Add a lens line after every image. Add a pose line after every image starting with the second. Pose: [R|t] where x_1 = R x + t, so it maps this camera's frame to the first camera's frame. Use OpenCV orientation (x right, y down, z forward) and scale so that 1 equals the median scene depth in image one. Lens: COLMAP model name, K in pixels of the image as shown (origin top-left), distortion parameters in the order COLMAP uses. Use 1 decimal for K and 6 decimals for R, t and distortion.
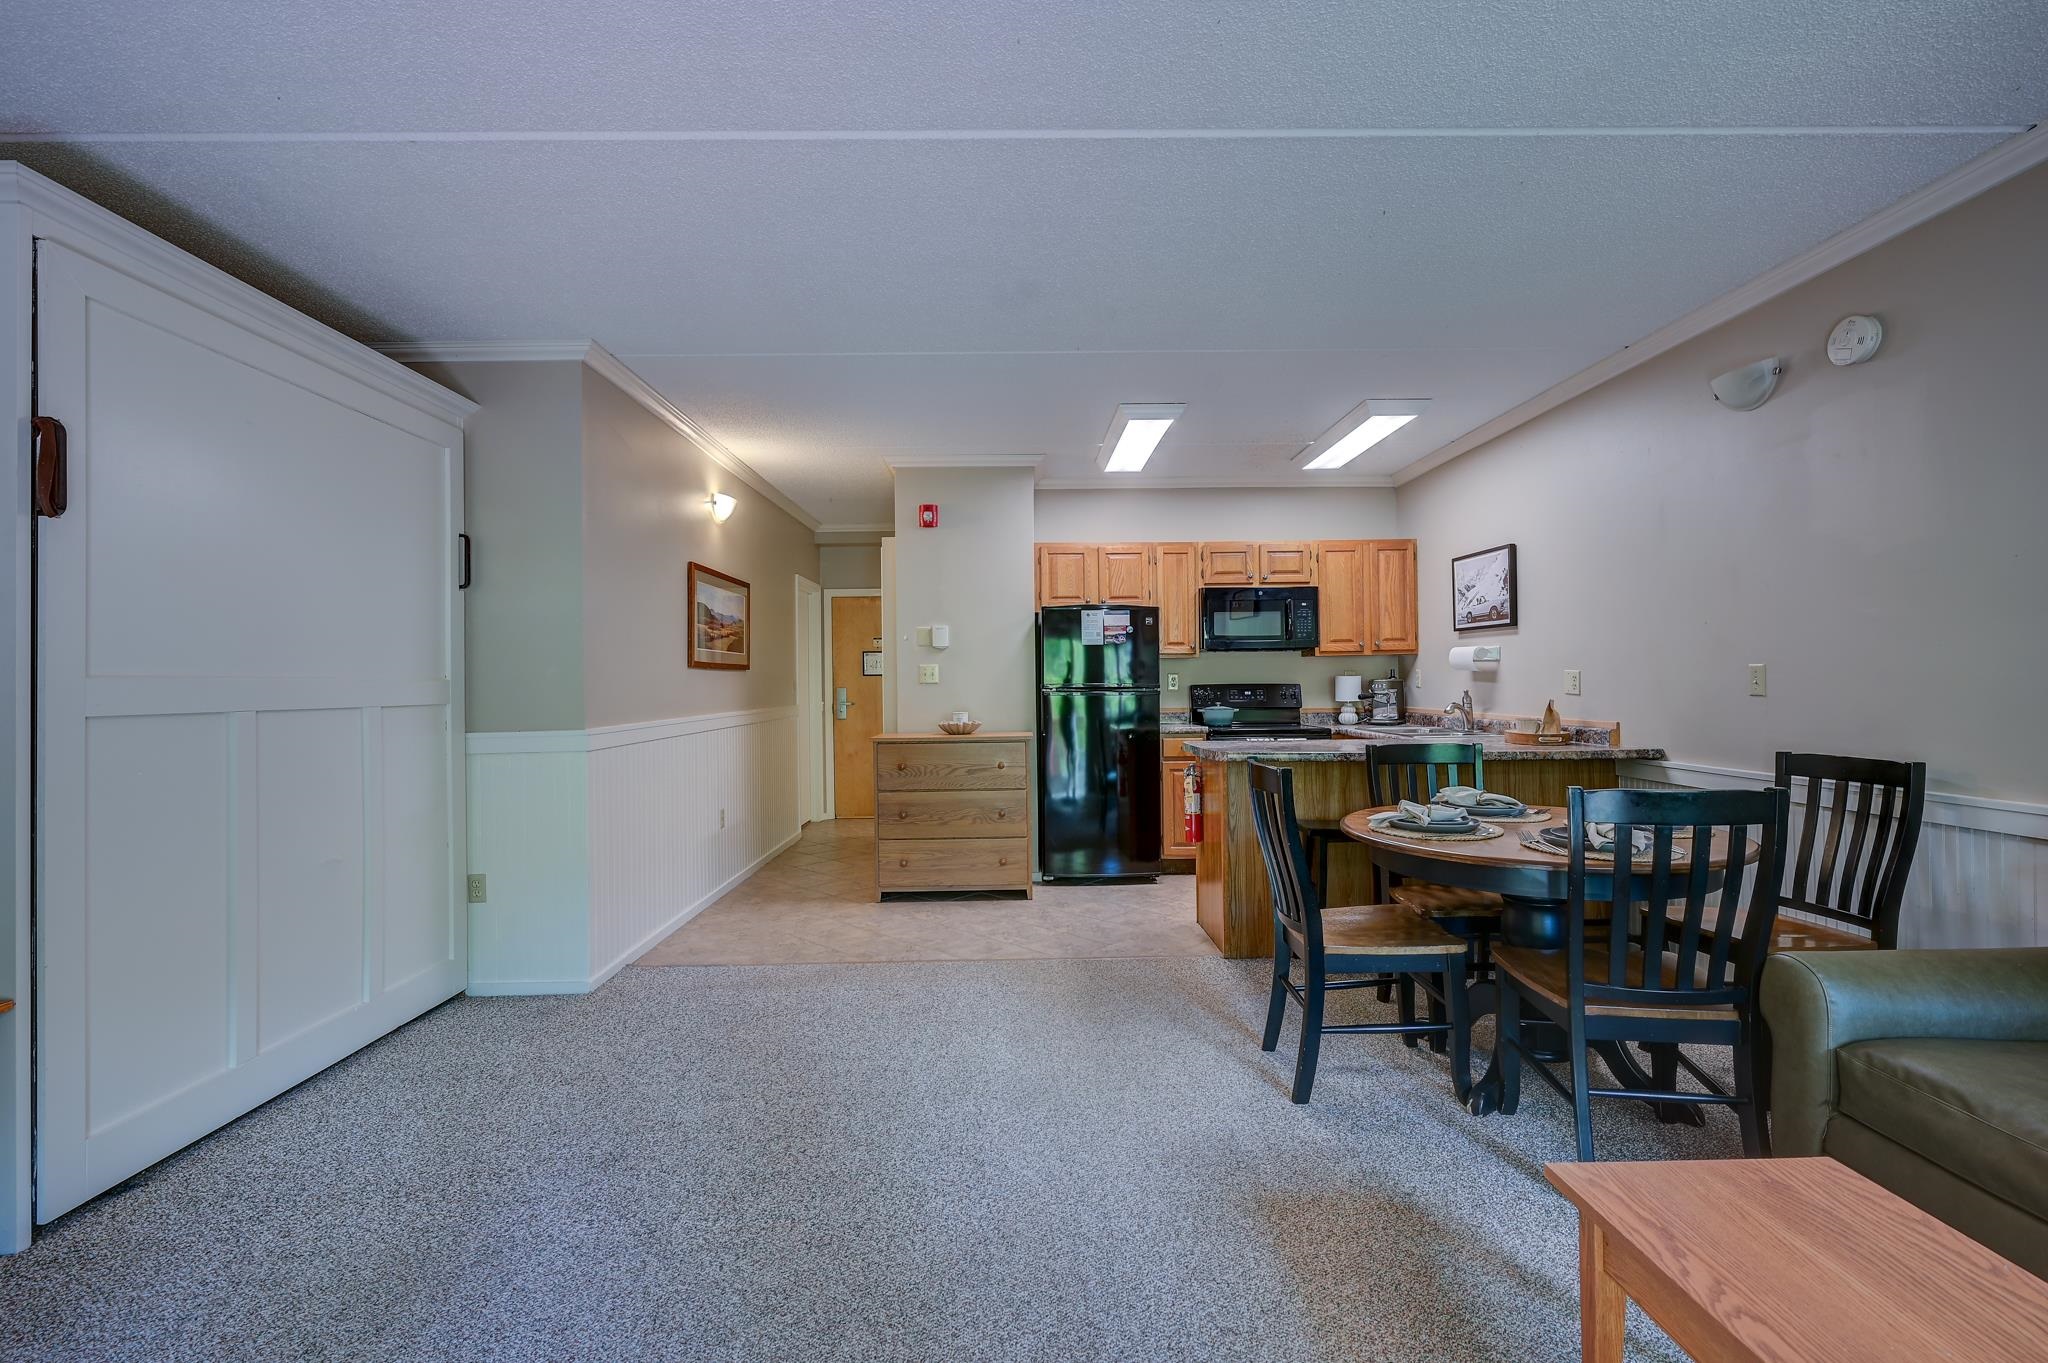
lens RADIAL K [[911.0, 0, 1031.6], [0, 911.0, 675.9], [0, 0, 1]] dist [0.001645, -0.000778]
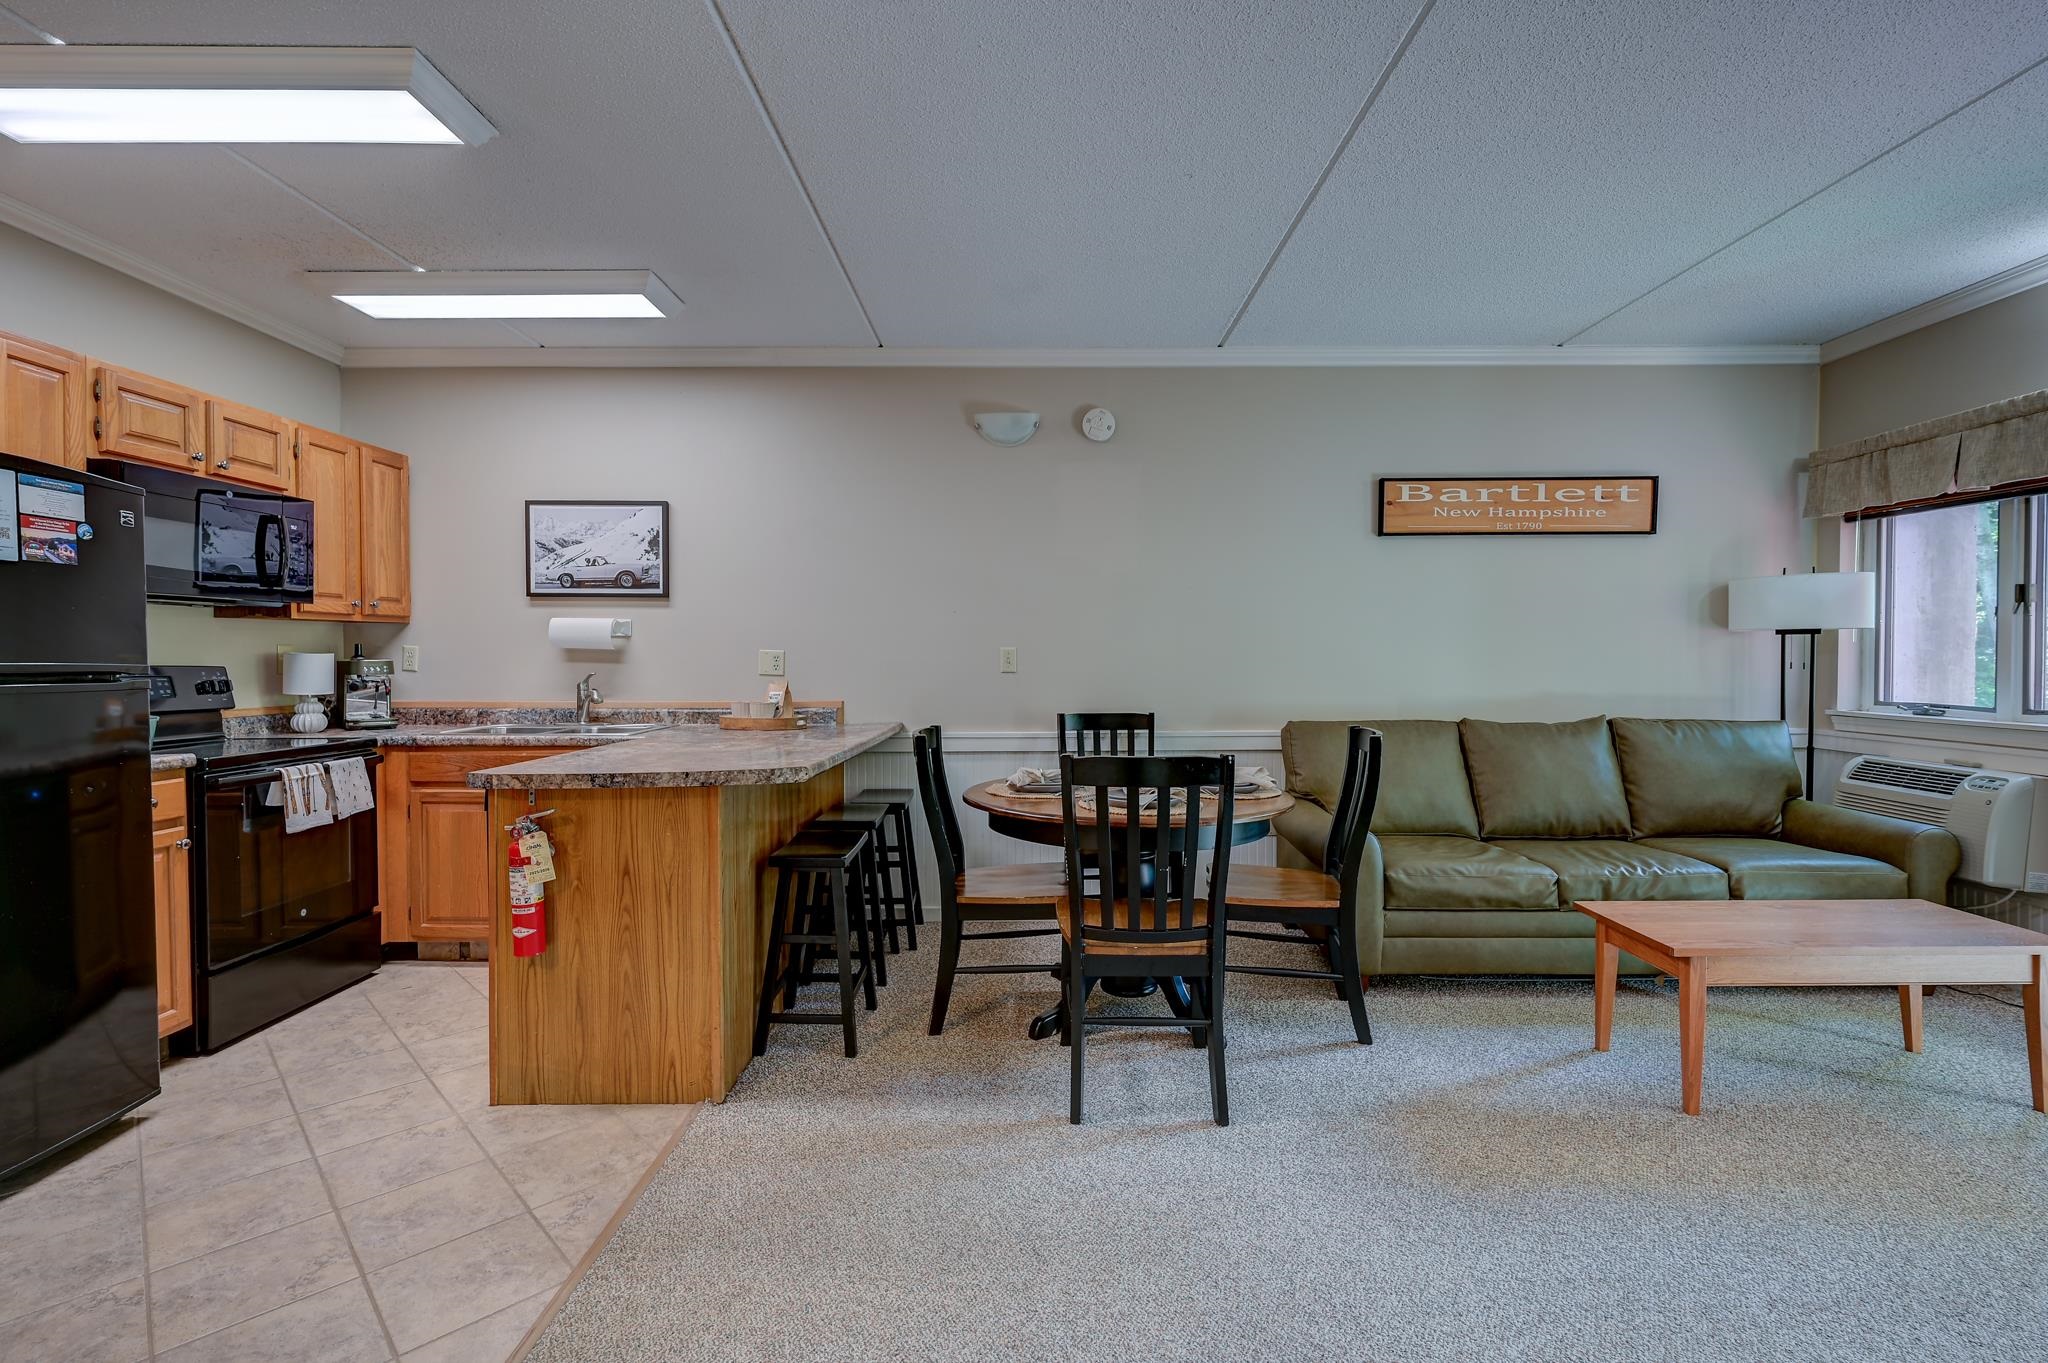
lens RADIAL K [[911.0, 0, 1017.6], [0, 911.0, 676.1], [0, 0, 1]] dist [0.001645, -0.000778]
pose [[0.025462, -0.010775, 0.999618, -0.297796], [-0.004275, 0.999932, 0.010887, 0.008007], [-0.999667, -0.004551, 0.025414, 0.584084]]
